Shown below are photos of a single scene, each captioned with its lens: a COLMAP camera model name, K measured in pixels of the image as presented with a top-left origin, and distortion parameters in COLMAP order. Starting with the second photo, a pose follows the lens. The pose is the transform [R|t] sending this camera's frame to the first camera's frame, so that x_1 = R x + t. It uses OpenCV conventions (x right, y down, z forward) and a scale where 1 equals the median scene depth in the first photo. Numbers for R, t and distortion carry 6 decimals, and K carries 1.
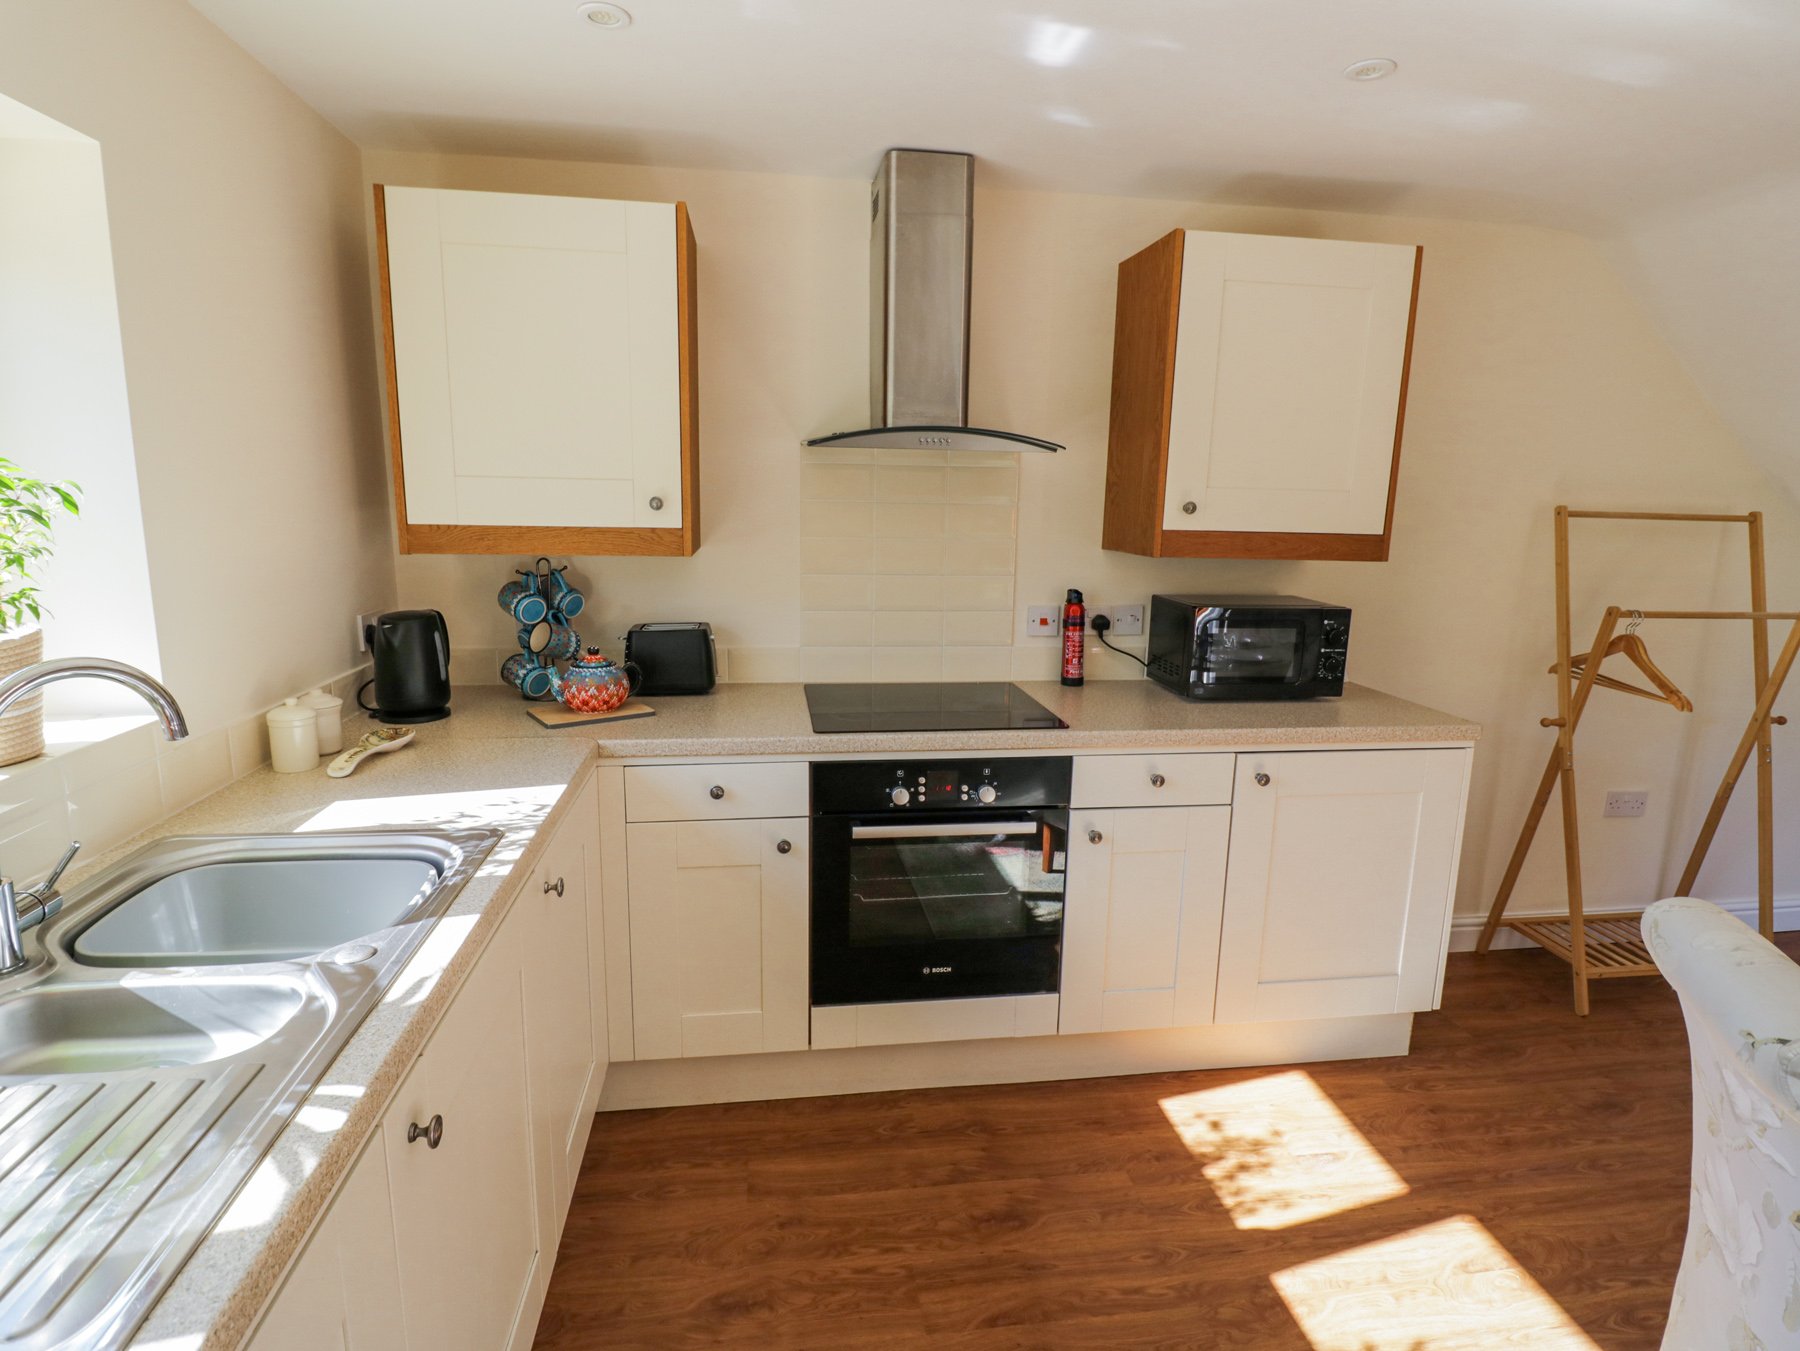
lens RADIAL K [[934.7, 0, 889.2], [0, 934.7, 676.3], [0, 0, 1]] dist [-0.001373, -0.012688]
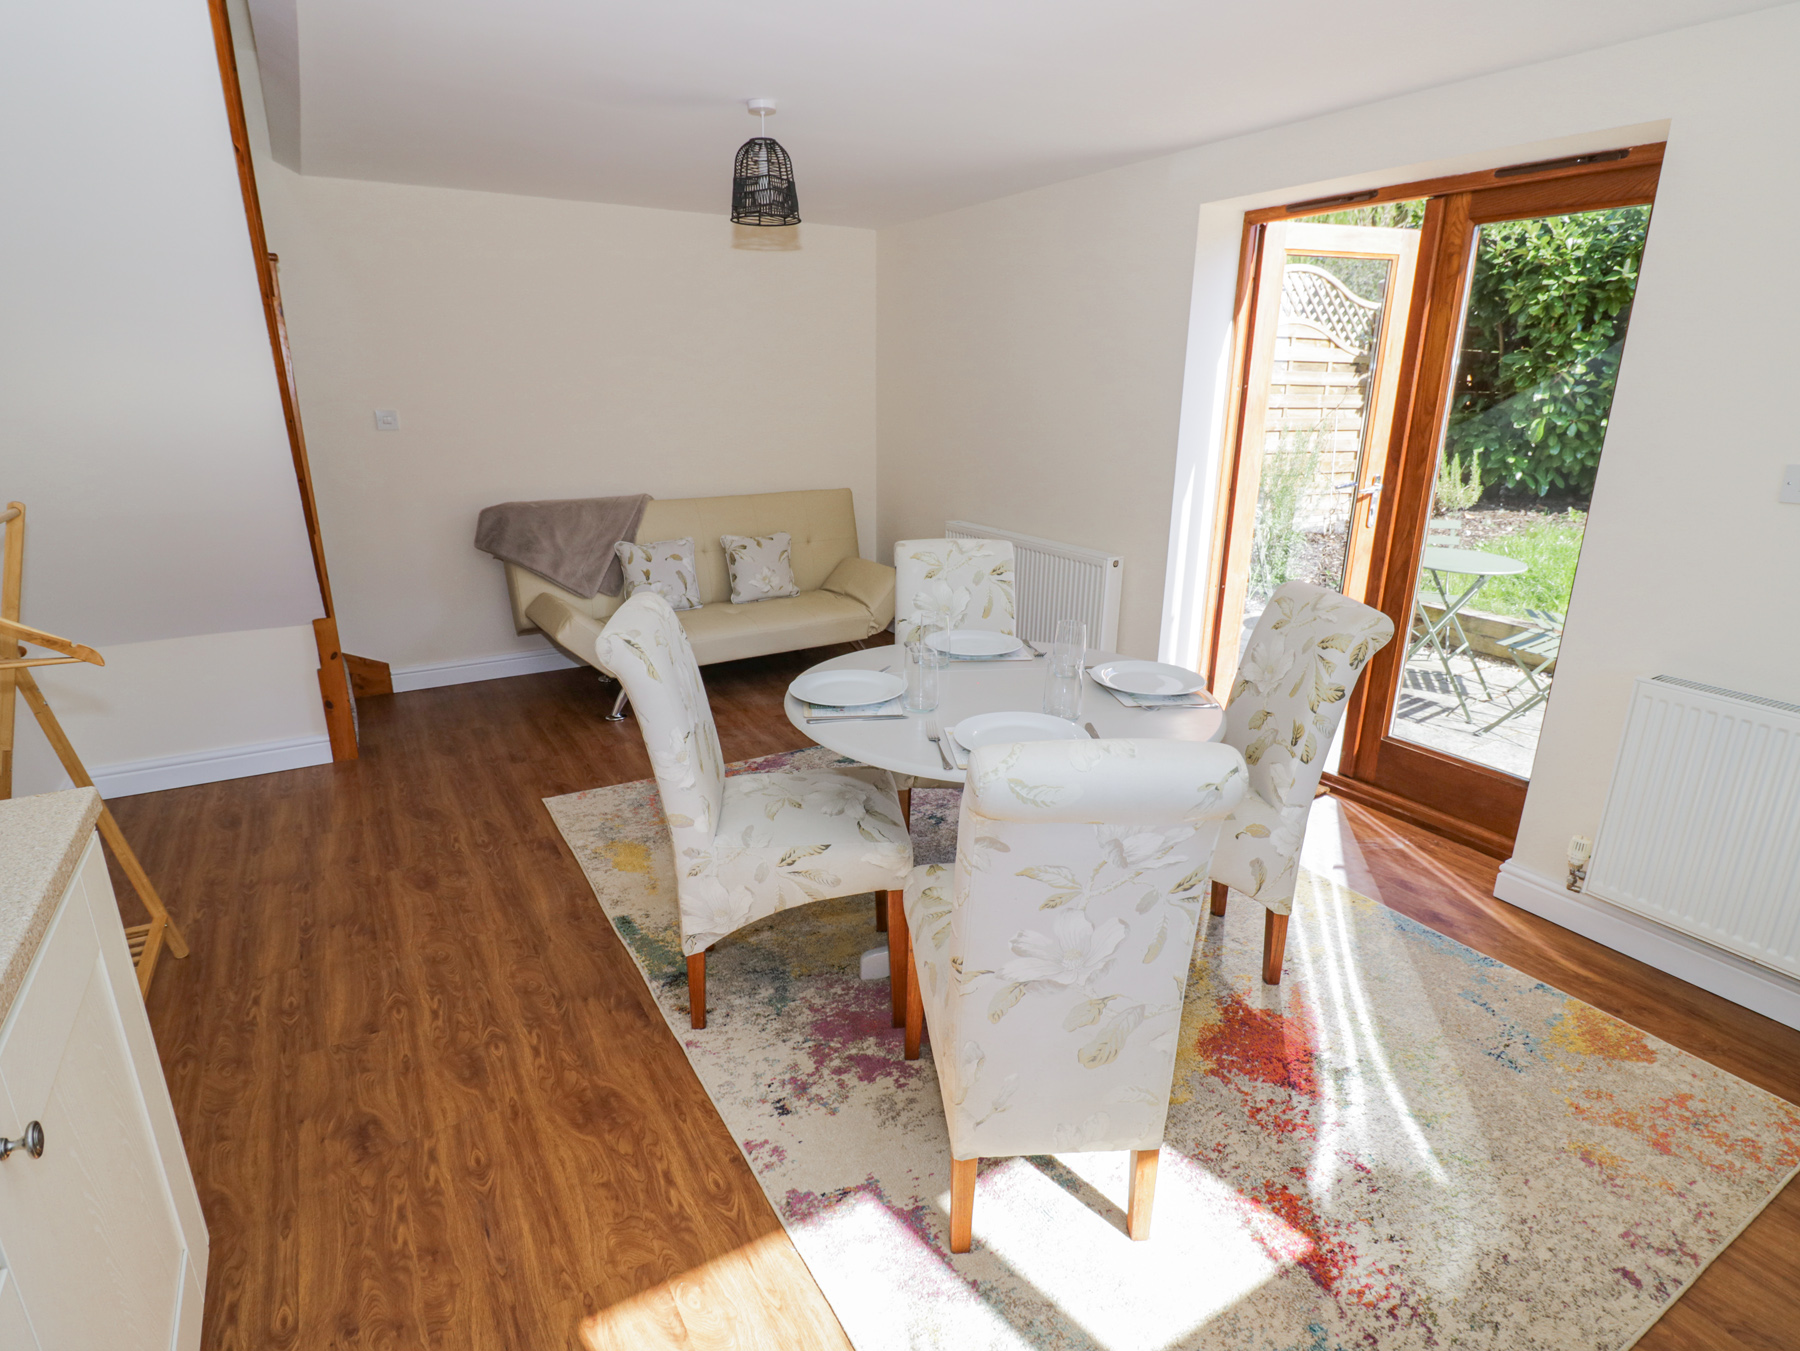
lens RADIAL K [[934.7, 0, 901.3], [0, 934.7, 672.2], [0, 0, 1]] dist [-0.001373, -0.012688]
pose [[-0.399664, -0.289923, 0.869605, 0.006153], [0.162741, 0.911153, 0.378570, -0.130798], [-0.902100, 0.292821, -0.316972, 0.721312]]
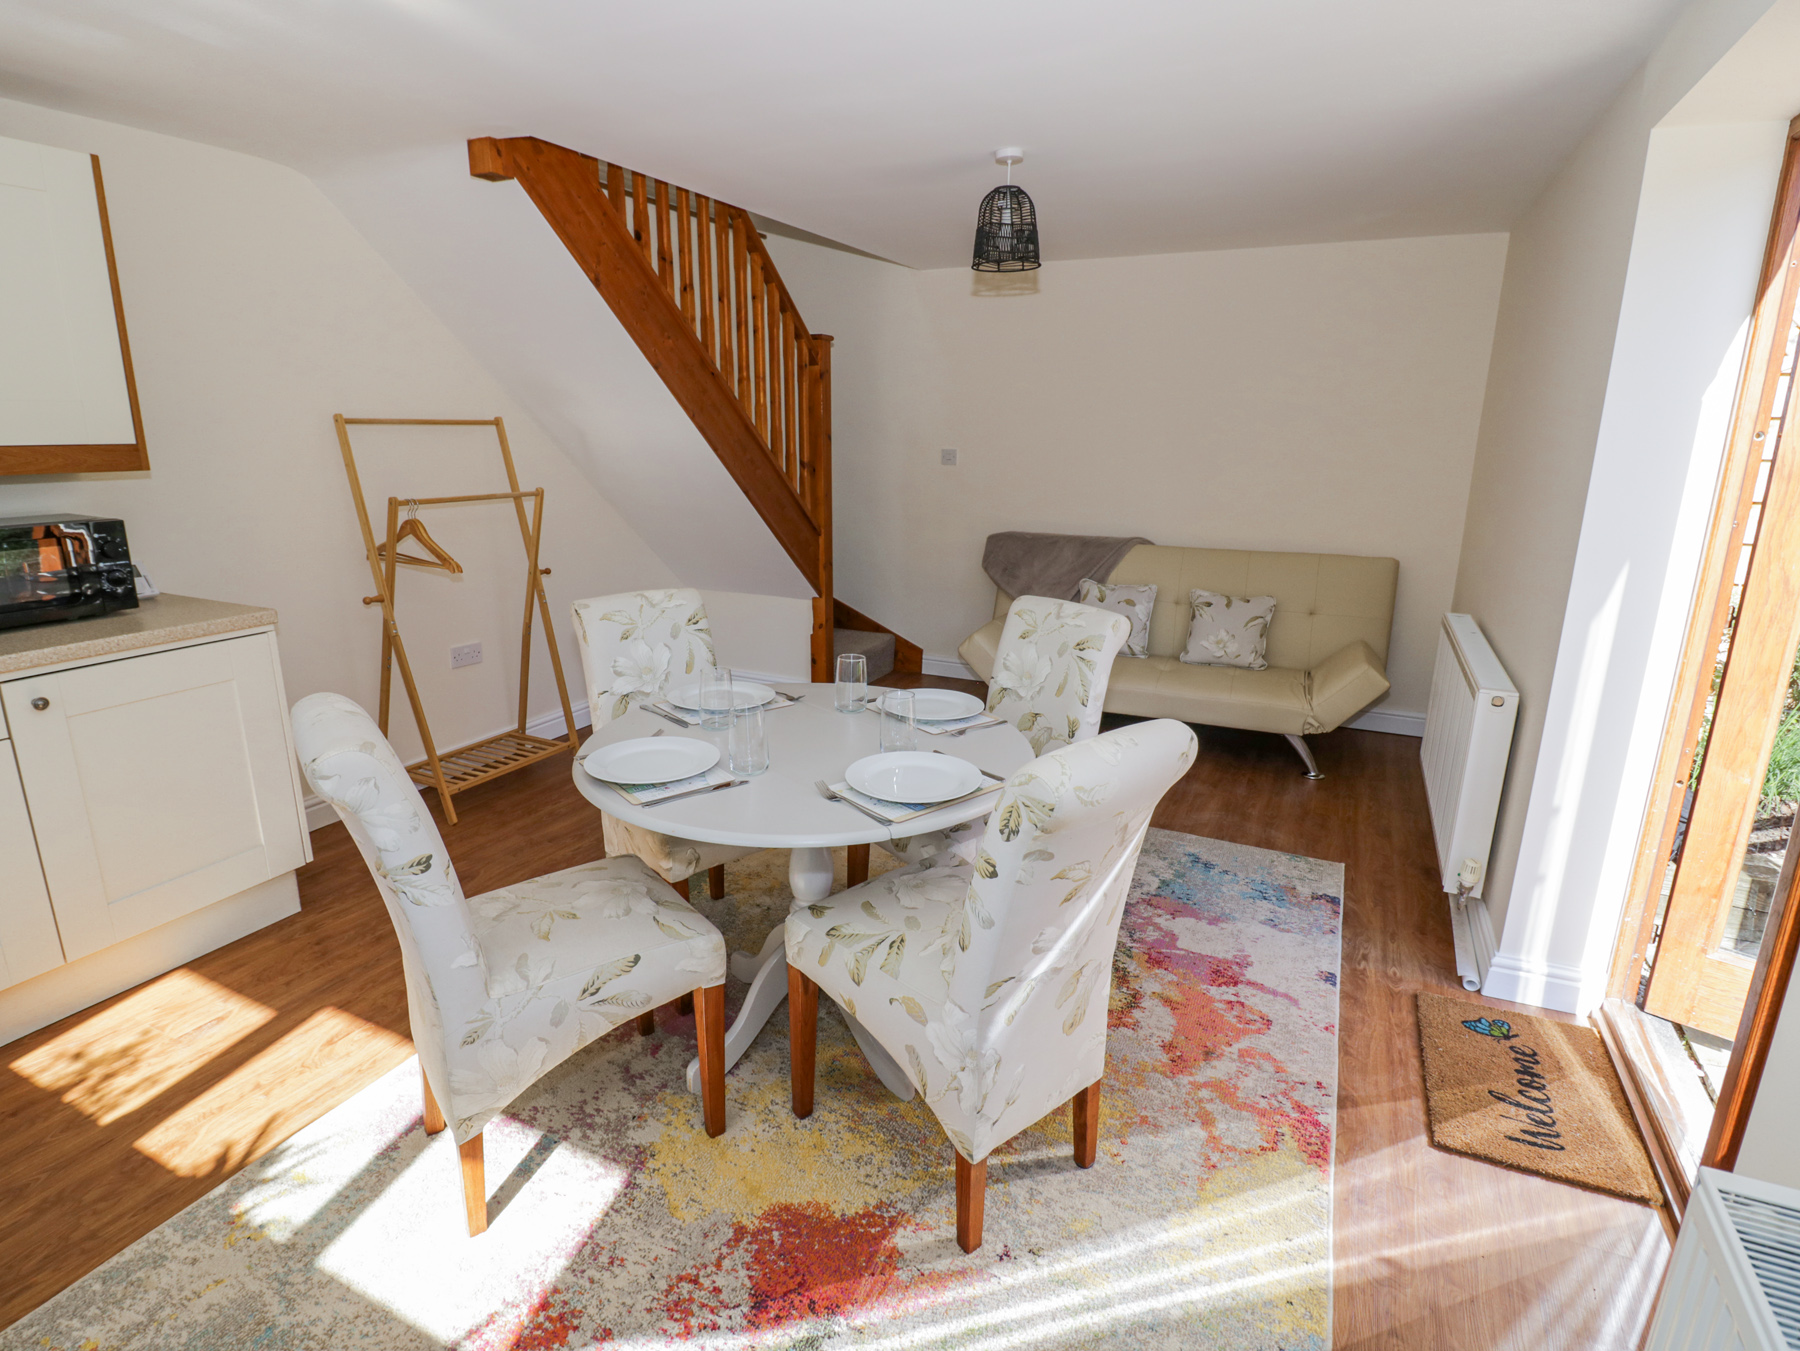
lens RADIAL K [[934.7, 0, 893.9], [0, 934.7, 673.1], [0, 0, 1]] dist [-0.001373, -0.012688]
pose [[0.546765, -0.227650, 0.805744, 0.117054], [0.164148, 0.972798, 0.163460, 0.066465], [-0.821038, 0.042887, 0.569260, -0.265149]]
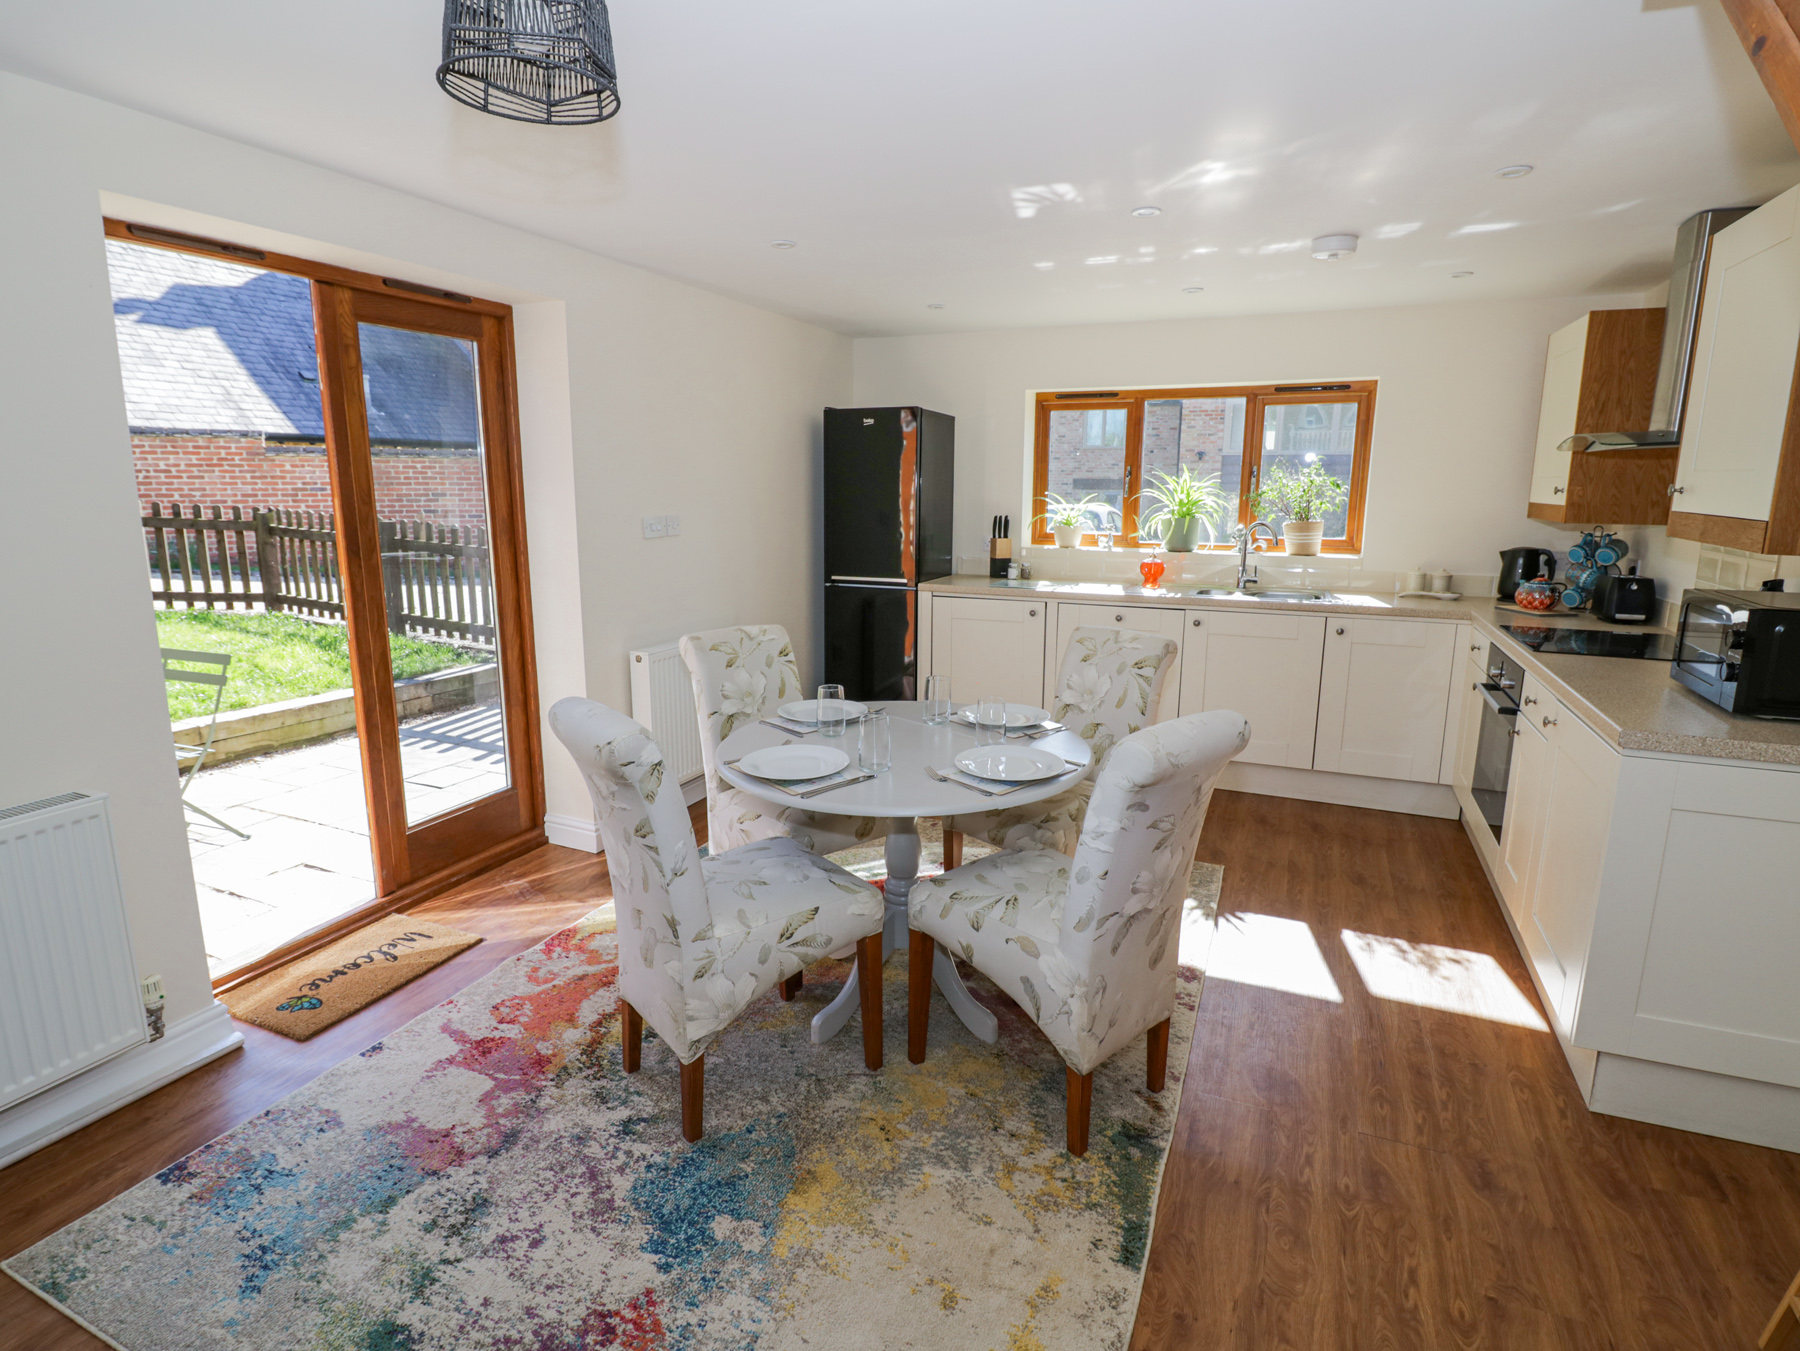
lens RADIAL K [[934.7, 0, 895.7], [0, 934.7, 667.9], [0, 0, 1]] dist [-0.001373, -0.012688]
pose [[-0.515155, 0.147689, -0.844277, 1.722790], [-0.181866, 0.943776, 0.276064, -0.119023], [0.837580, 0.295761, -0.459332, 0.802619]]
